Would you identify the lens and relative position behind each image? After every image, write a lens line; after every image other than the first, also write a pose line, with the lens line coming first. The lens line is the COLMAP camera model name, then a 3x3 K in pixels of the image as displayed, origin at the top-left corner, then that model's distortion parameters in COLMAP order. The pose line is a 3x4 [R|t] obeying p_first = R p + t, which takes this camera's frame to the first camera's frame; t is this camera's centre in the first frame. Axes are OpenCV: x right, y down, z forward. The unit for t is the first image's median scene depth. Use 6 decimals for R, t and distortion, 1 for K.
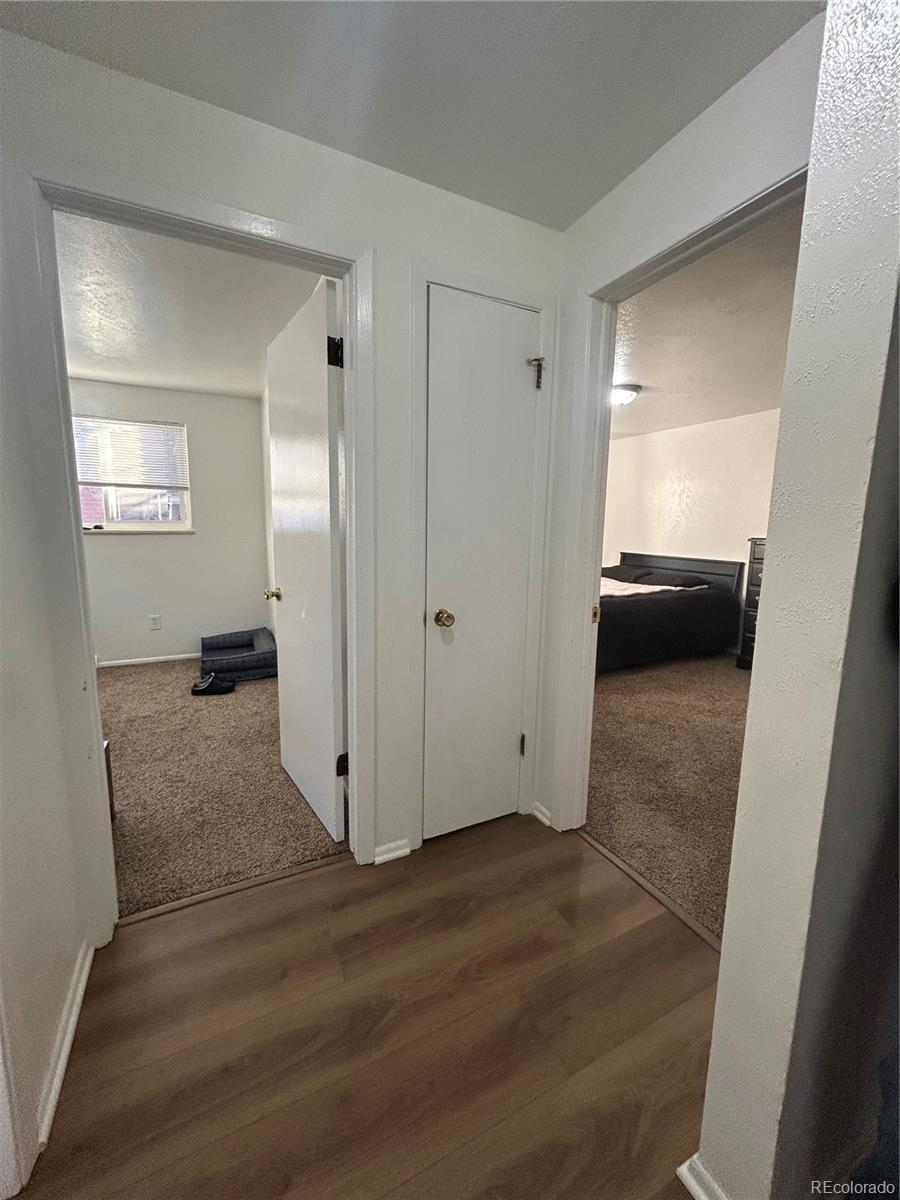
lens RADIAL K [[474.7, 0, 450.0], [0, 474.7, 596.2], [0, 0, 1]] dist [-0.000376, 0.000618]
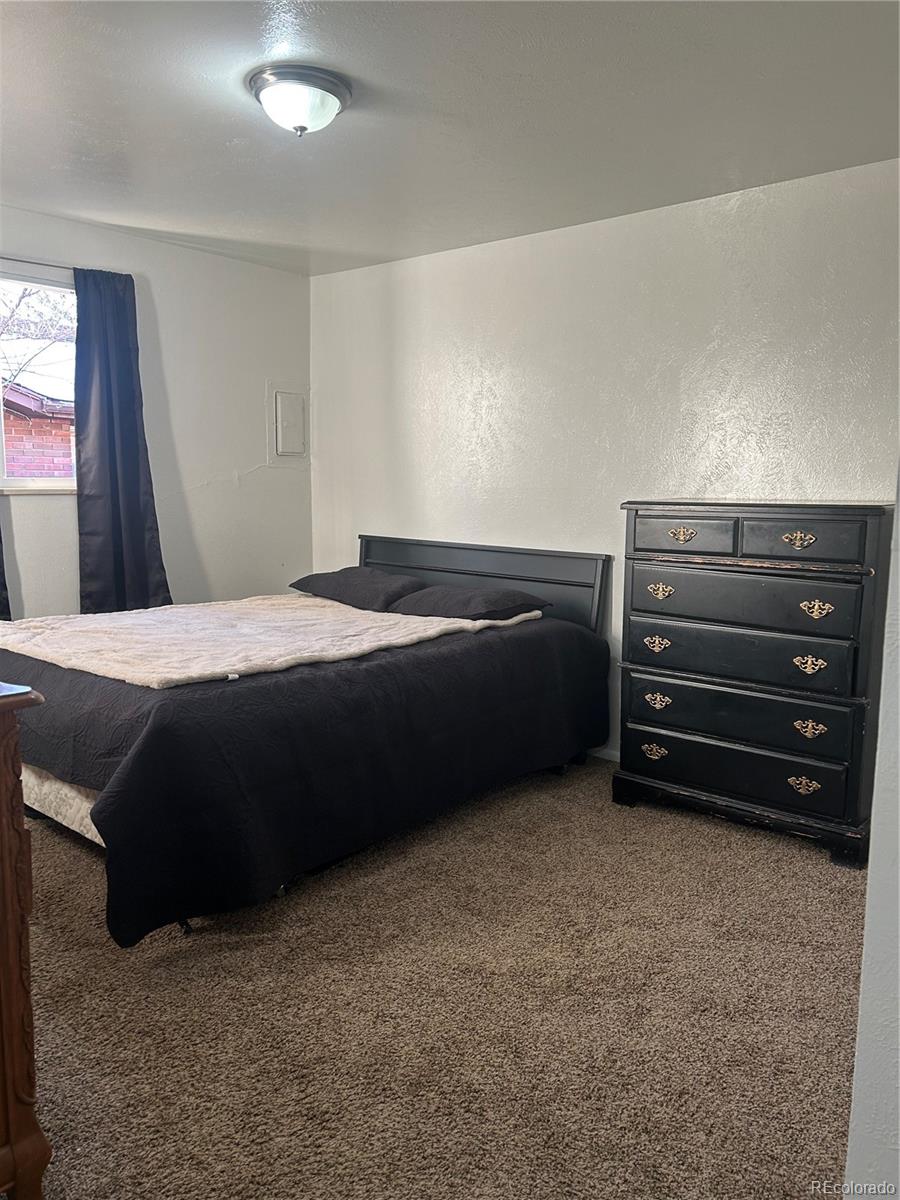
lens RADIAL K [[908.0, 0, 448.9], [0, 908.0, 600.2], [0, 0, 1]] dist [0.061065, -0.012207]
pose [[0.920395, -0.053730, 0.387281, 0.153636], [0.059178, 0.998245, -0.002146, -0.037764], [-0.386486, 0.024893, 0.921959, 0.285183]]
